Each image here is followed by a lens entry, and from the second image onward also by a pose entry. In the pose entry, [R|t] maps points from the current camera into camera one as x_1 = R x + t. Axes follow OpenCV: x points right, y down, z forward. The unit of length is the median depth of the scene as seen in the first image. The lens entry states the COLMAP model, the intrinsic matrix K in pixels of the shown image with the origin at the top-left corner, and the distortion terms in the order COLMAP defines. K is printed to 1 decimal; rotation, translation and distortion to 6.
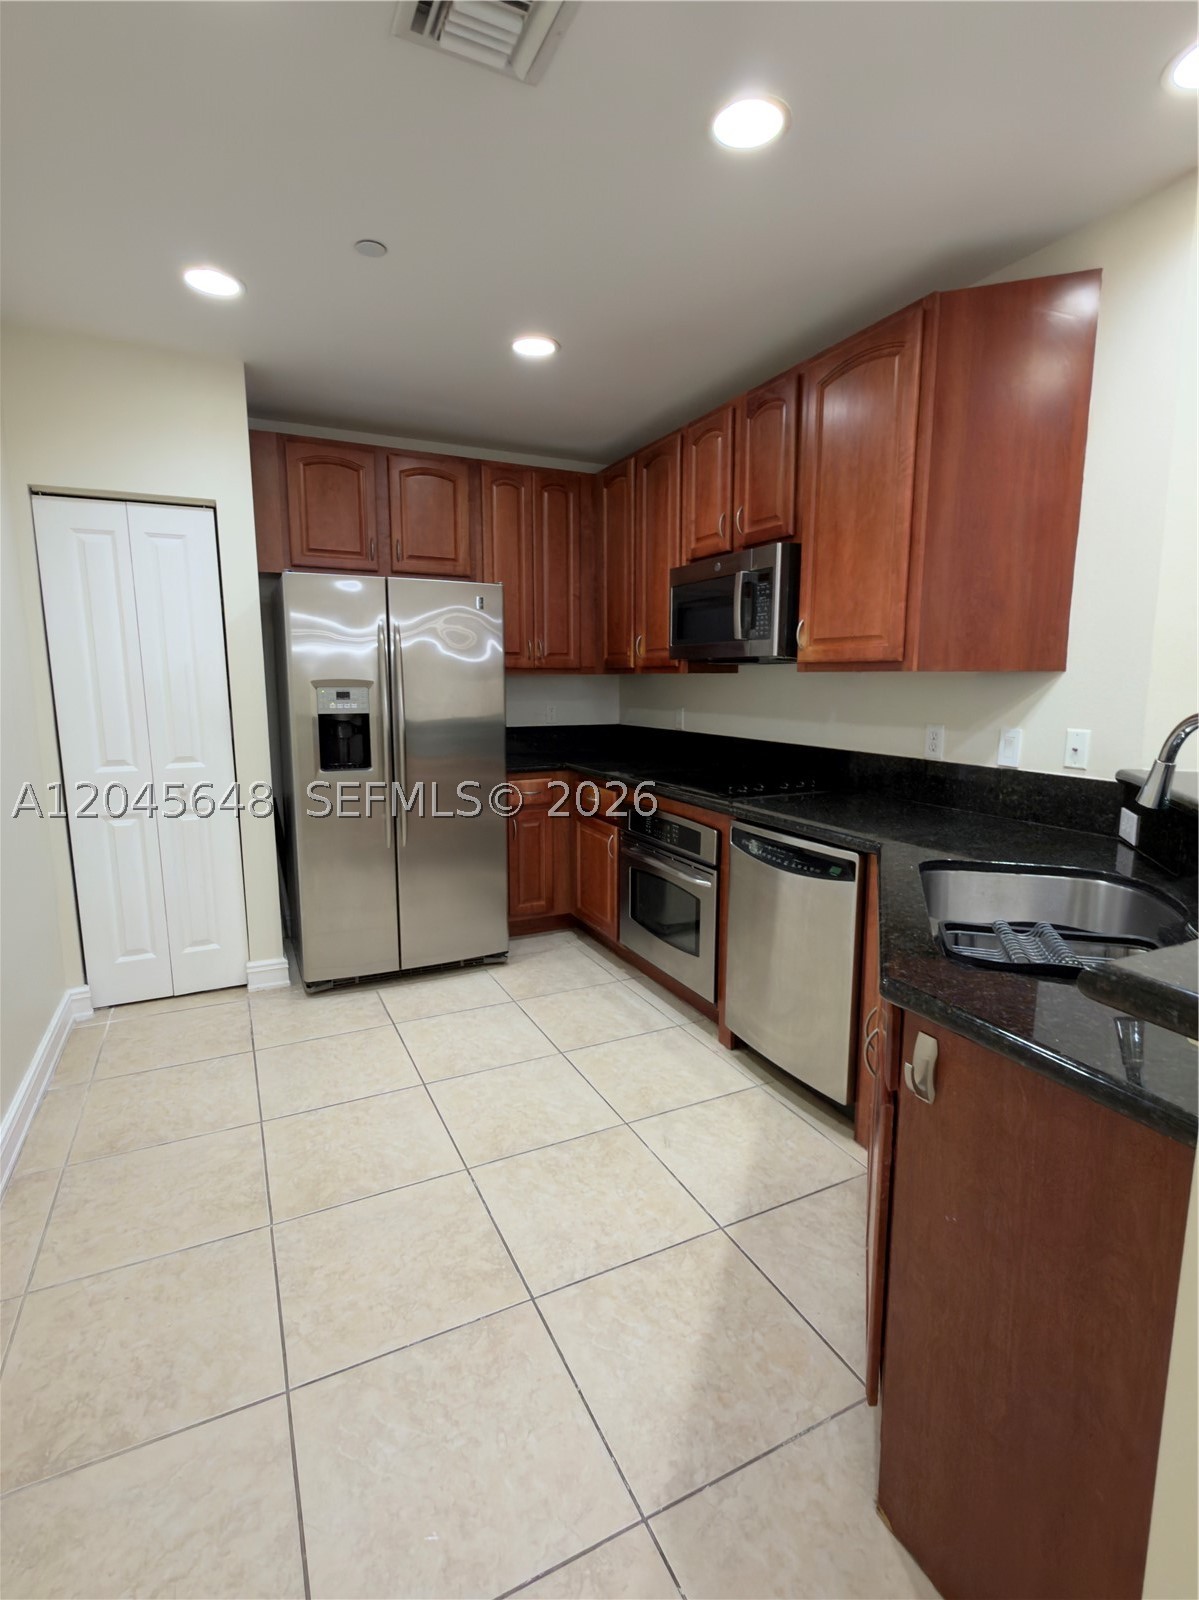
lens RADIAL K [[778.8, 0, 594.3], [0, 778.8, 798.6], [0, 0, 1]] dist [0.003100, 0.000394]
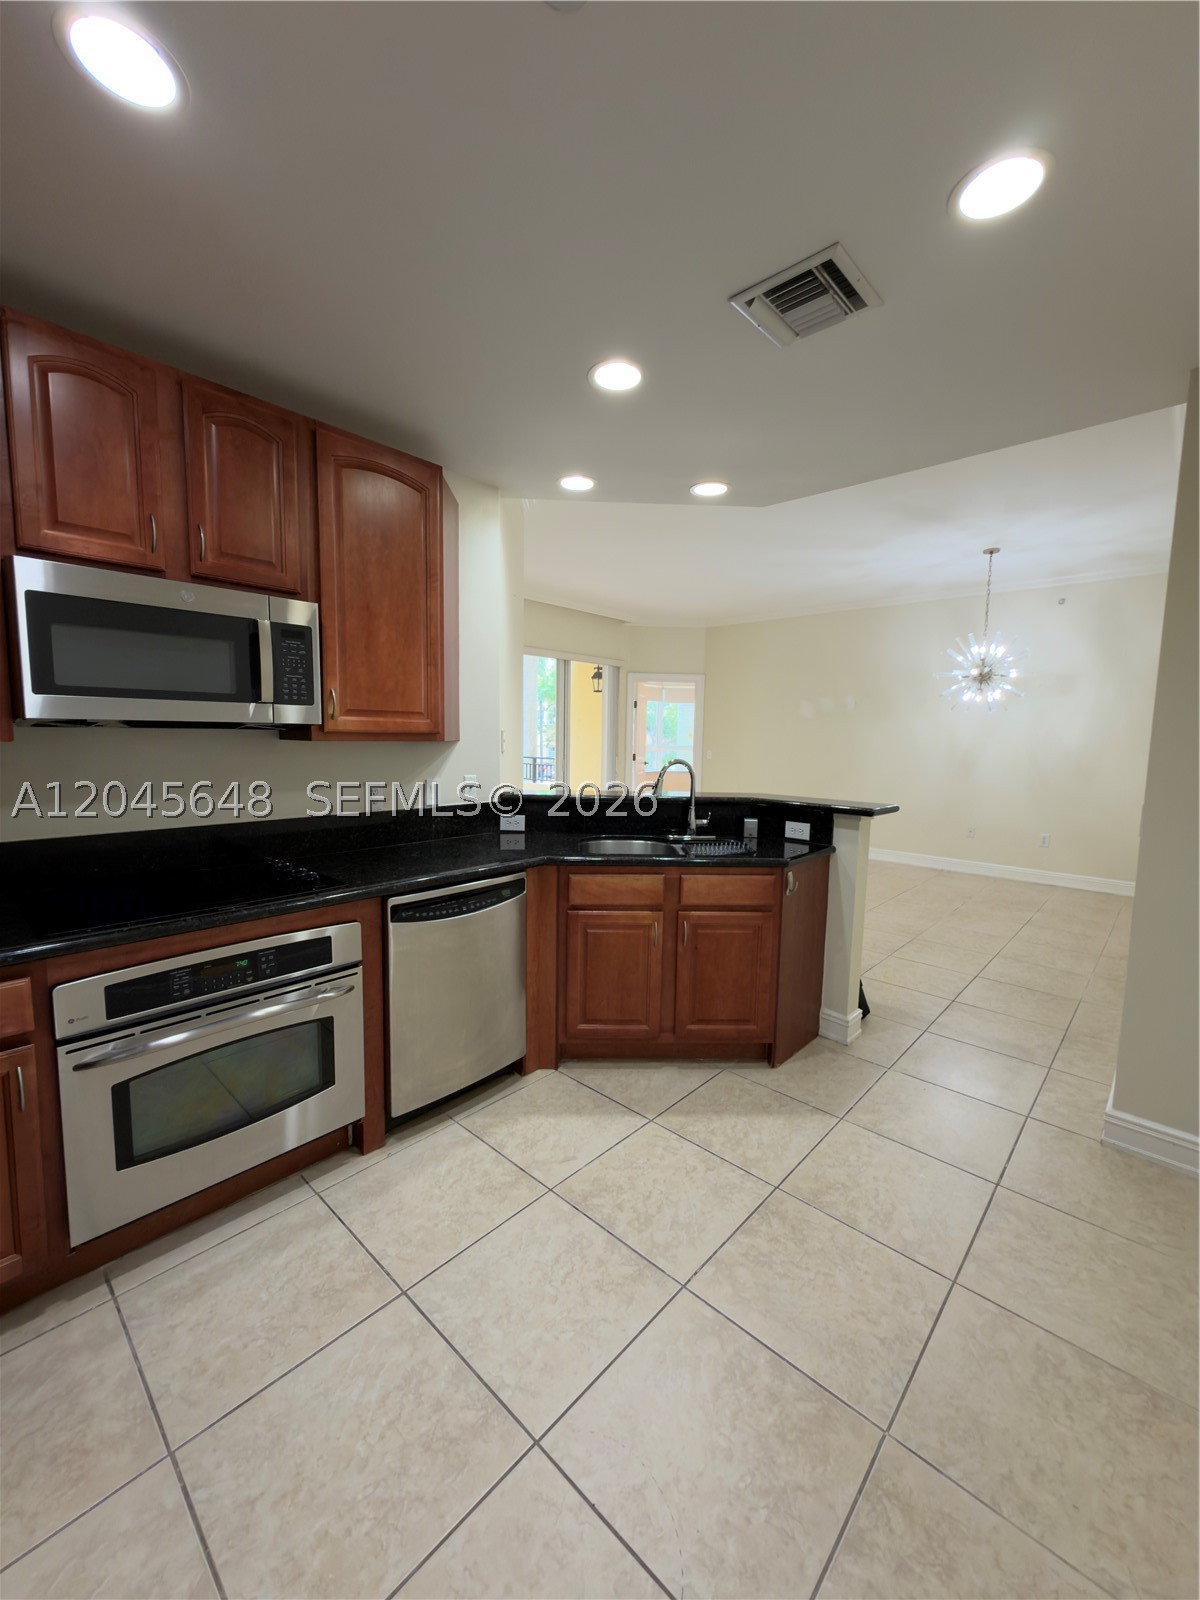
lens RADIAL K [[640.9, 0, 604.0], [0, 640.9, 796.2], [0, 0, 1]] dist [-0.001223, 0.000504]
pose [[-0.371937, -0.094848, 0.923399, -0.657180], [0.129790, 0.979681, 0.152907, -0.188207], [-0.919139, 0.176720, -0.352069, 1.063028]]
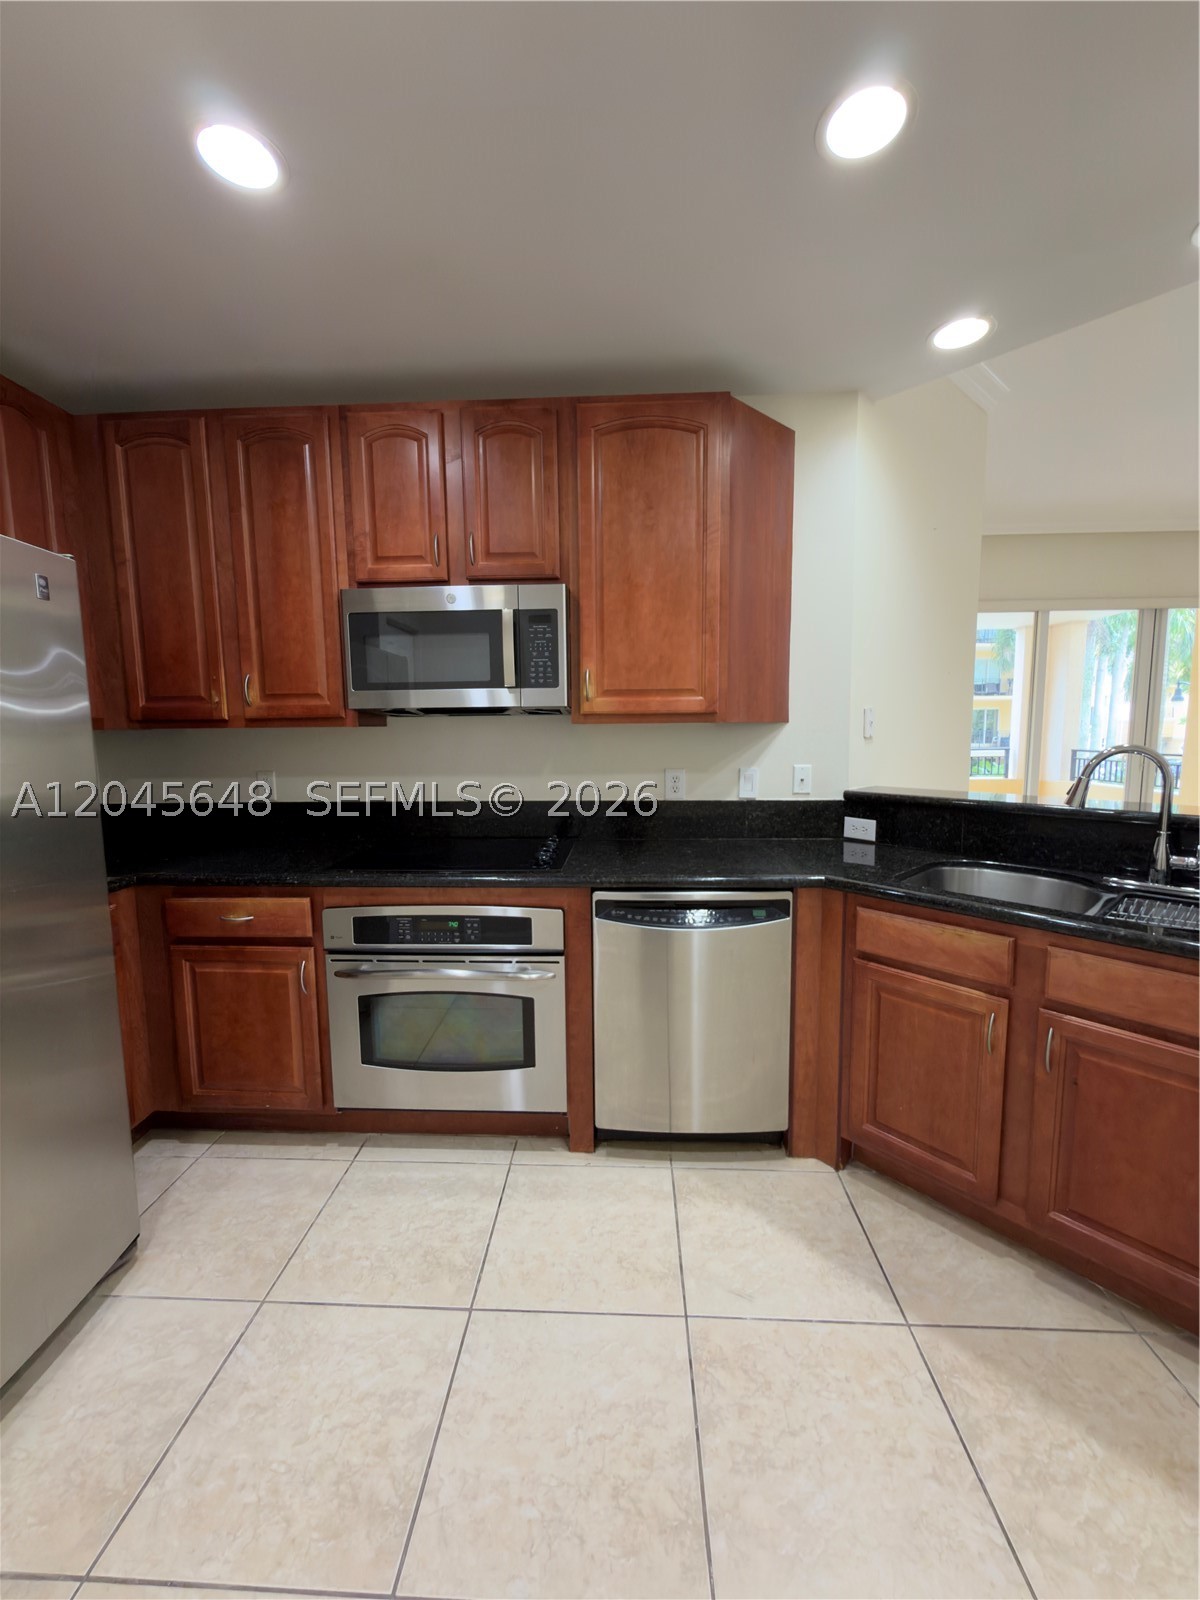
lens RADIAL K [[640.9, 0, 599.4], [0, 640.9, 798.2], [0, 0, 1]] dist [-0.001223, 0.000504]
pose [[0.476583, -0.099055, 0.873531, -0.457774], [0.147343, 0.988577, 0.031713, -0.102860], [-0.866694, 0.113595, 0.485734, 0.667562]]
